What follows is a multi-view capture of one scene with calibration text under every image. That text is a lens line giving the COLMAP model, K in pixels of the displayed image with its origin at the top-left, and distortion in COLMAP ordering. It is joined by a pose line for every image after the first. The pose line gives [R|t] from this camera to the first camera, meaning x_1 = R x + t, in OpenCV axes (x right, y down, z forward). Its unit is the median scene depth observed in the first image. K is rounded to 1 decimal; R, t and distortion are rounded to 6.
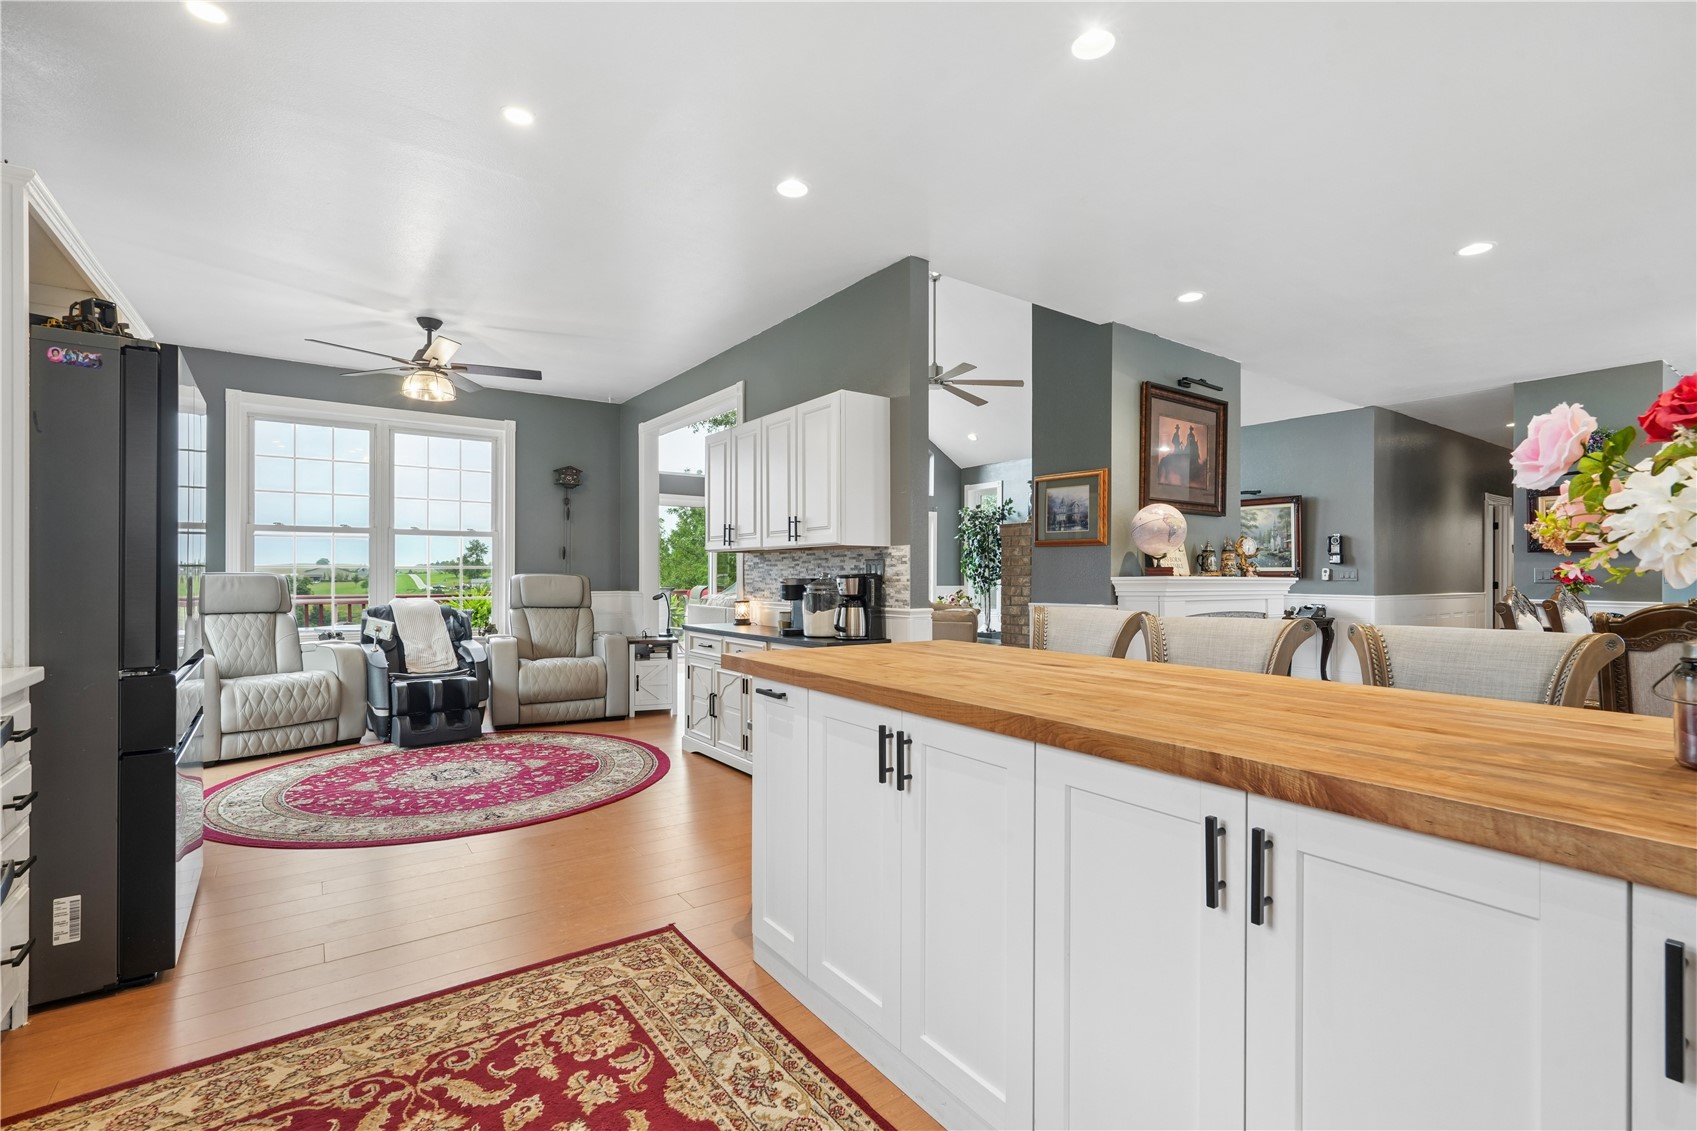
lens RADIAL K [[762.4, 0, 852.4], [0, 762.4, 573.3], [0, 0, 1]] dist [-0.009938, 0.000321]
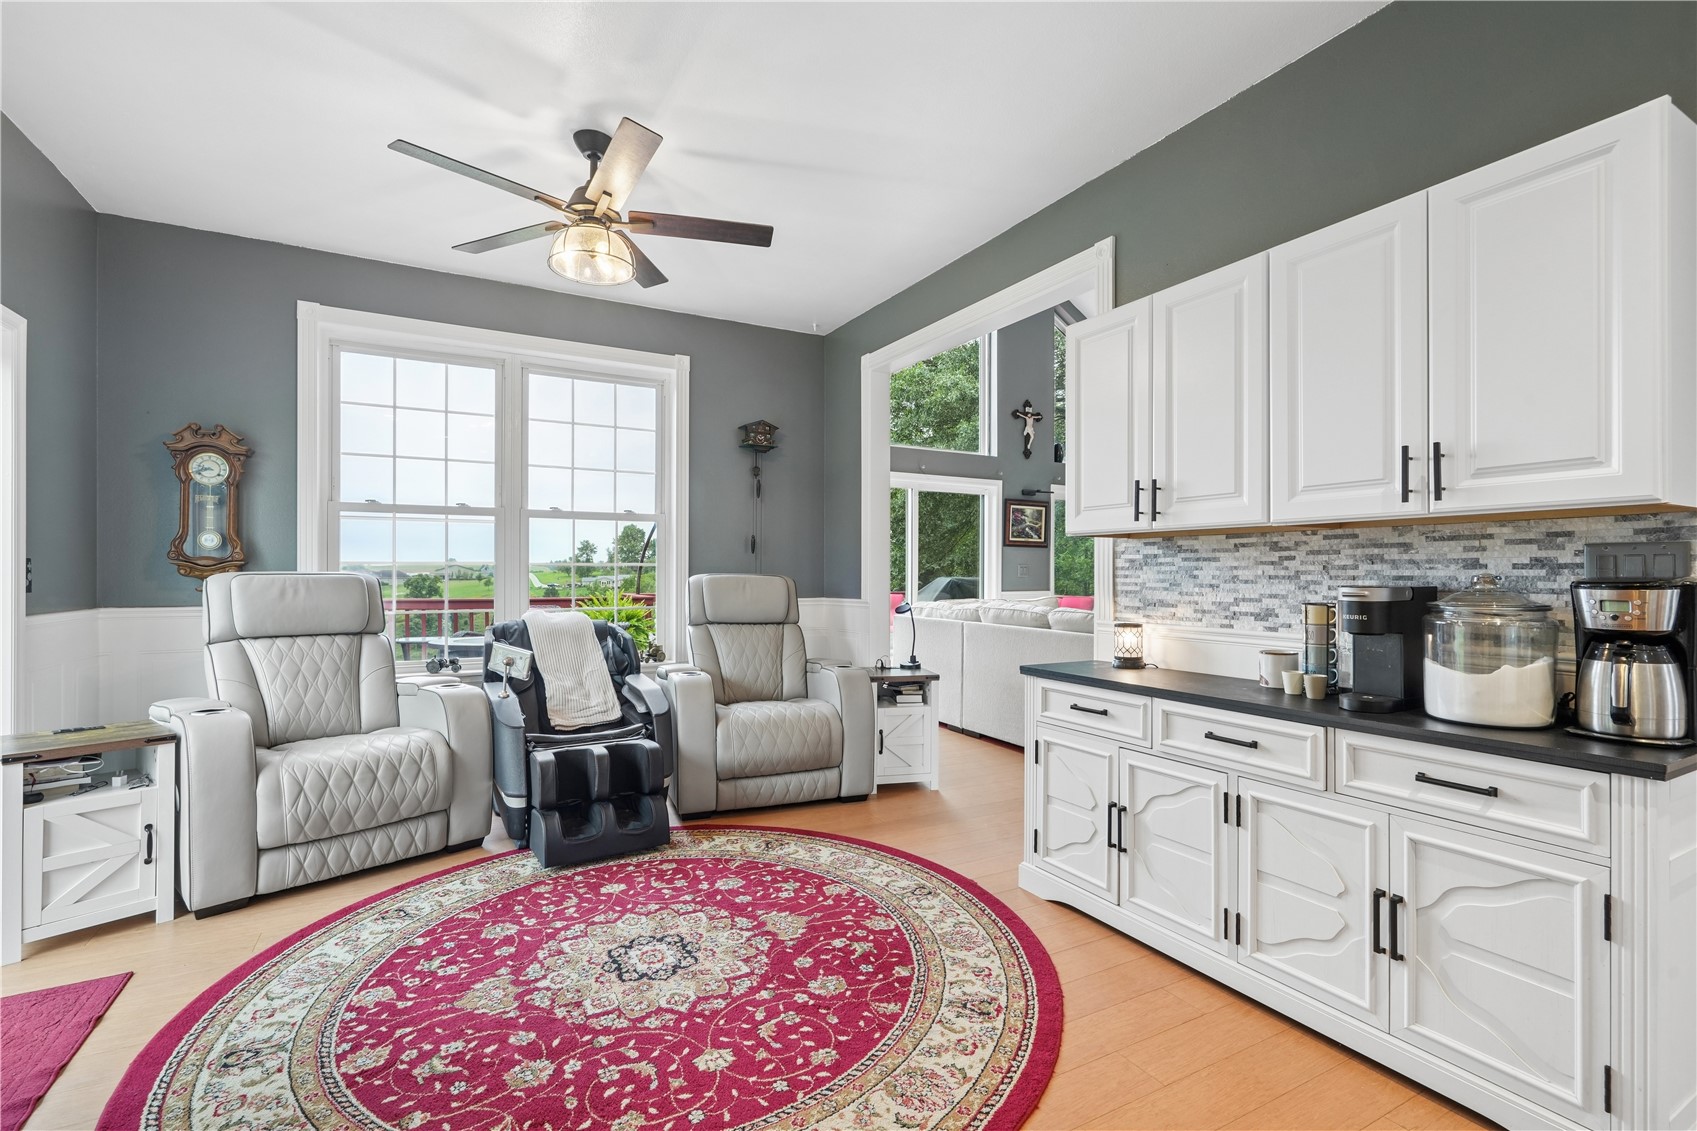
lens RADIAL K [[762.4, 0, 852.4], [0, 762.4, 573.3], [0, 0, 1]] dist [-0.009938, 0.000321]
pose [[0.992377, 0.000642, -0.123240, -0.273451], [-0.000408, 0.999998, 0.001928, -0.001702], [0.123241, -0.001863, 0.992375, 0.423354]]
